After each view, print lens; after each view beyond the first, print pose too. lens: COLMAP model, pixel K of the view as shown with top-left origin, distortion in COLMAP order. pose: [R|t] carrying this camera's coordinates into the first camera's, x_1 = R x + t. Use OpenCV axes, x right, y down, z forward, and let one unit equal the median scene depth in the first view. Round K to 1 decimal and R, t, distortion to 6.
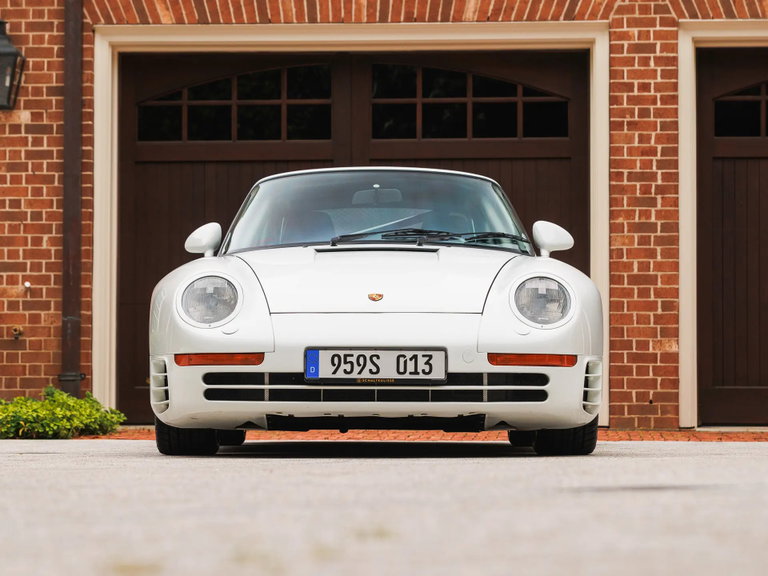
lens RADIAL K [[3172.8, 0, 384.0], [0, 3172.8, 288.0], [0, 0, 1]] dist [0.112787, 1.055270]
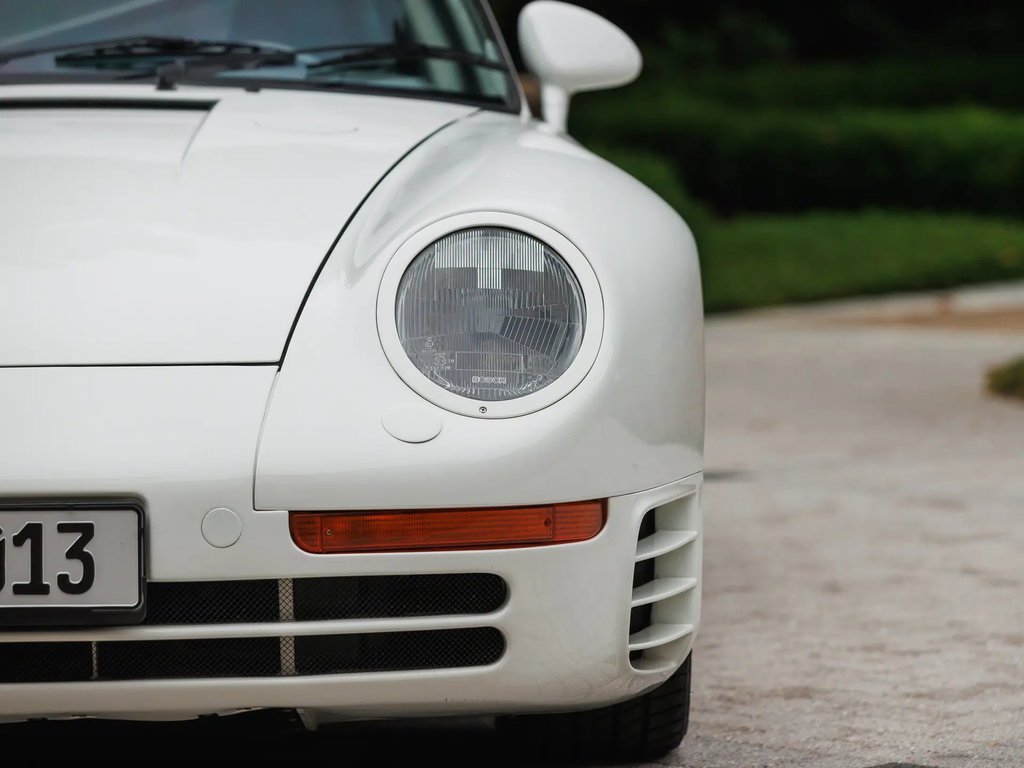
lens RADIAL K [[4230.3, 0, 512.0], [0, 4230.3, 384.0], [0, 0, 1]] dist [0.112787, 1.055270]
pose [[0.999945, -0.010335, 0.001770, 0.052264], [0.010123, 0.995555, 0.093637, -0.026772], [-0.002730, -0.093614, 0.995605, 0.620611]]
